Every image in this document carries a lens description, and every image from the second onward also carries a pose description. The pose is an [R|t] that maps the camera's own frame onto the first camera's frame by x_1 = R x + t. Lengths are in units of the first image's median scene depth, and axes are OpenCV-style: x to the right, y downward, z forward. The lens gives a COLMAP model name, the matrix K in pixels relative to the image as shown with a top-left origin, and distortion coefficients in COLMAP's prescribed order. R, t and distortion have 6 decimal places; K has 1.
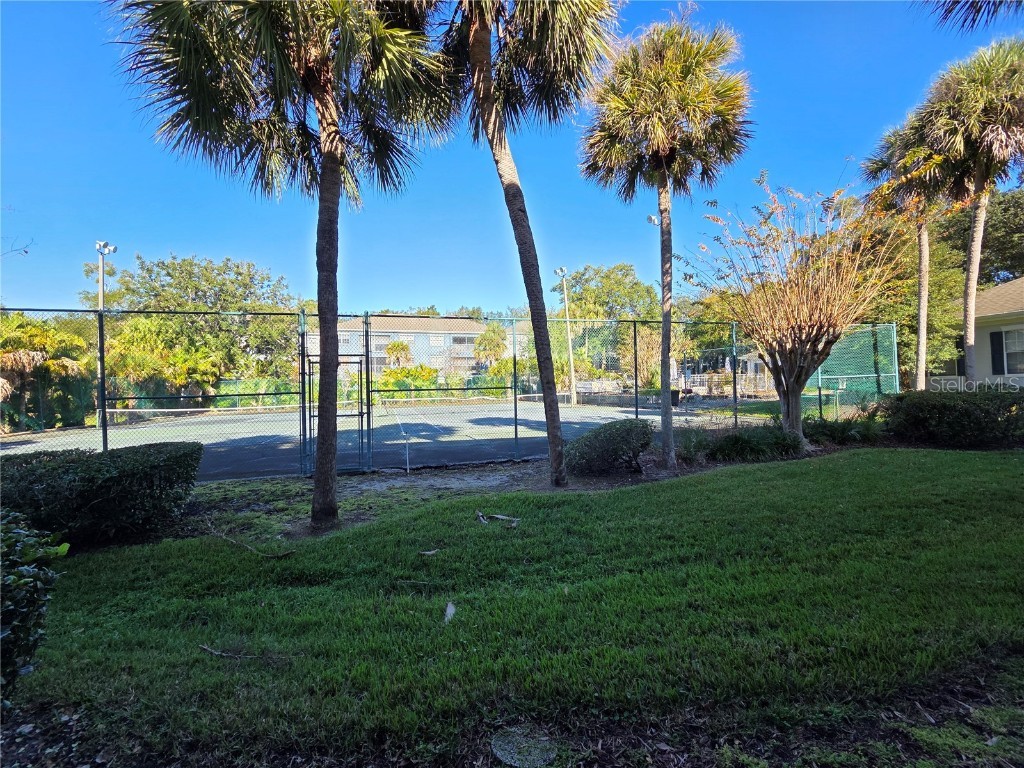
lens RADIAL K [[417.5, 0, 512.1], [0, 417.5, 384.8], [0, 0, 1]] dist [0.001817, -0.000101]
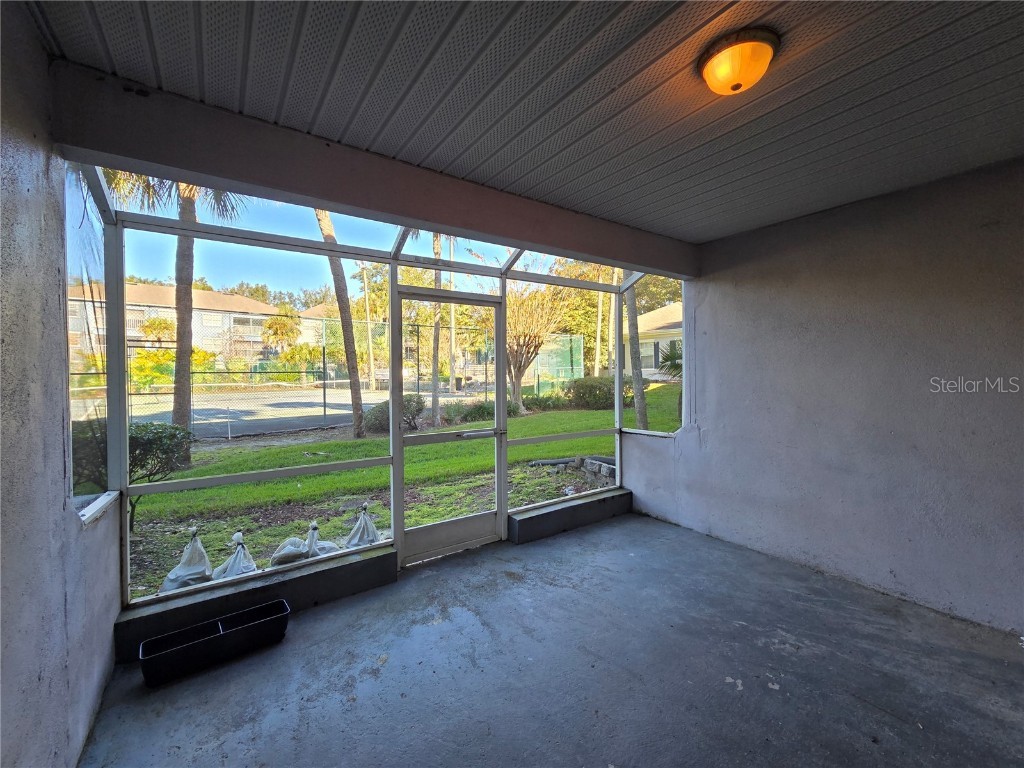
lens RADIAL K [[417.5, 0, 507.3], [0, 417.5, 370.8], [0, 0, 1]] dist [0.001817, -0.000101]
pose [[0.897310, 0.014841, 0.441152, -0.035576], [-0.012030, 0.999886, -0.009168, 0.005233], [-0.441238, 0.002920, 0.897385, -0.269476]]
